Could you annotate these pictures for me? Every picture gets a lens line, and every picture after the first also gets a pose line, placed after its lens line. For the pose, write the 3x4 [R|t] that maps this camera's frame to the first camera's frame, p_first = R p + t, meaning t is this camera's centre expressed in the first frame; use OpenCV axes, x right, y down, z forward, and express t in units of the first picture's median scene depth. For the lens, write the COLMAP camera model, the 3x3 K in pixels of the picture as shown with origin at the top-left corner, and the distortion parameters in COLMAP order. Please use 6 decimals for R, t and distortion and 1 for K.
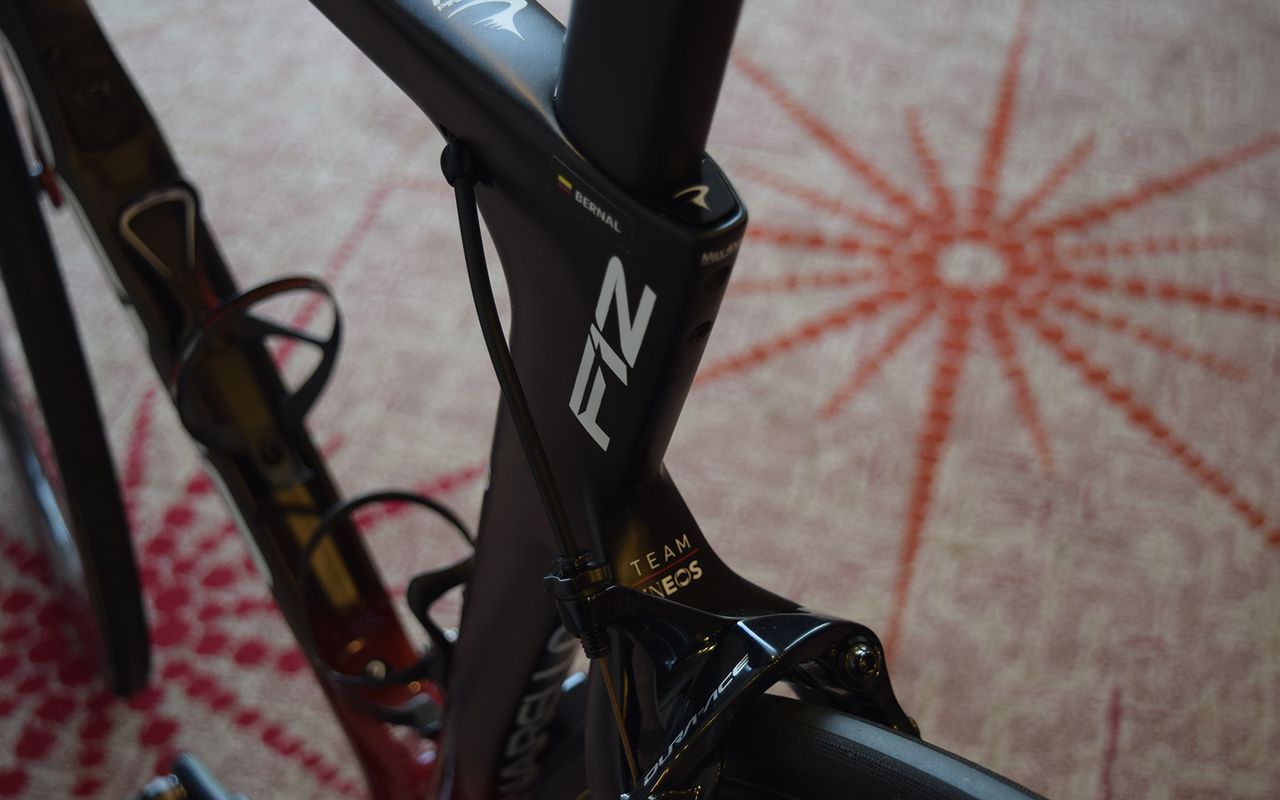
lens RADIAL K [[1764.4, 0, 637.7], [0, 1764.4, 399.6], [0, 0, 1]] dist [0.001825, 0.000000]
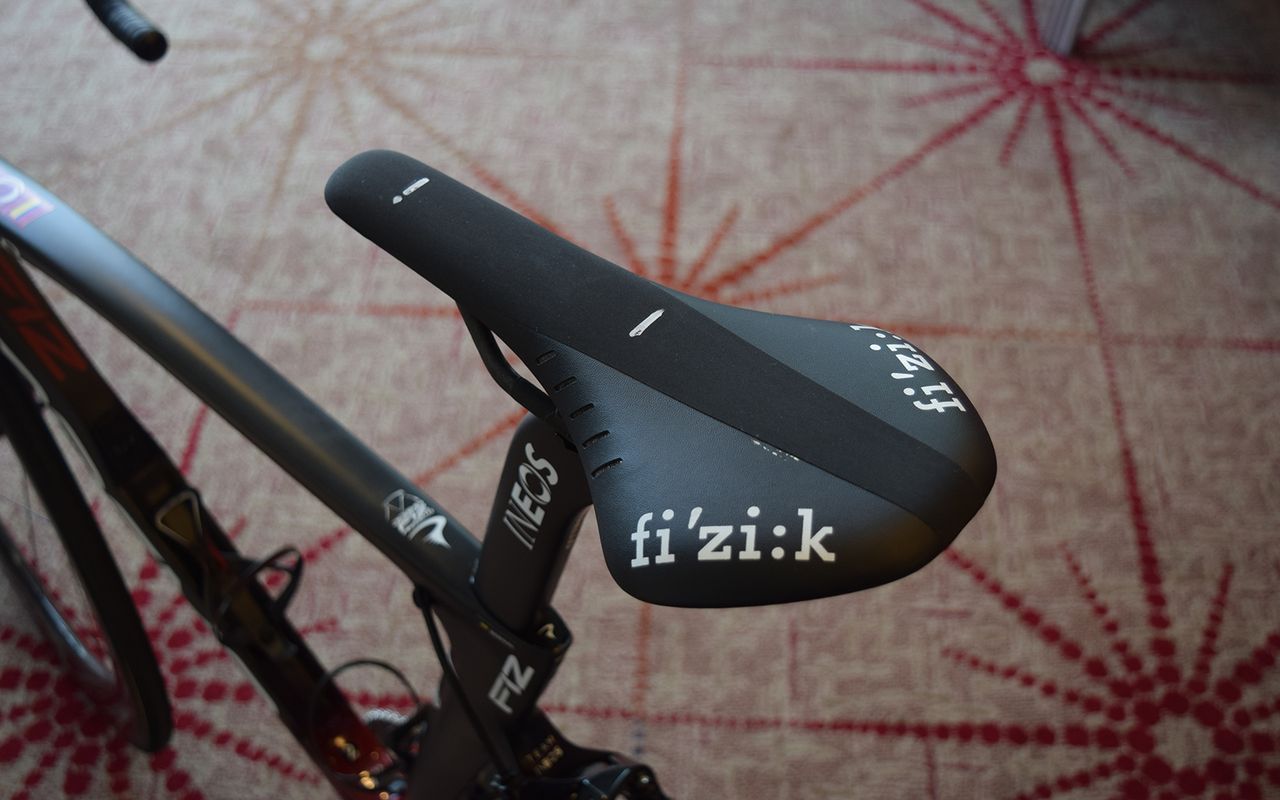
lens RADIAL K [[1493.5, 0, 642.2], [0, 1493.5, 400.7], [0, 0, 1]] dist [-0.020259, 0.000000]
pose [[0.977938, -0.143438, 0.151866, -0.027238], [0.129526, 0.986732, 0.097892, -0.165194], [-0.163892, -0.076062, 0.983541, -0.240434]]
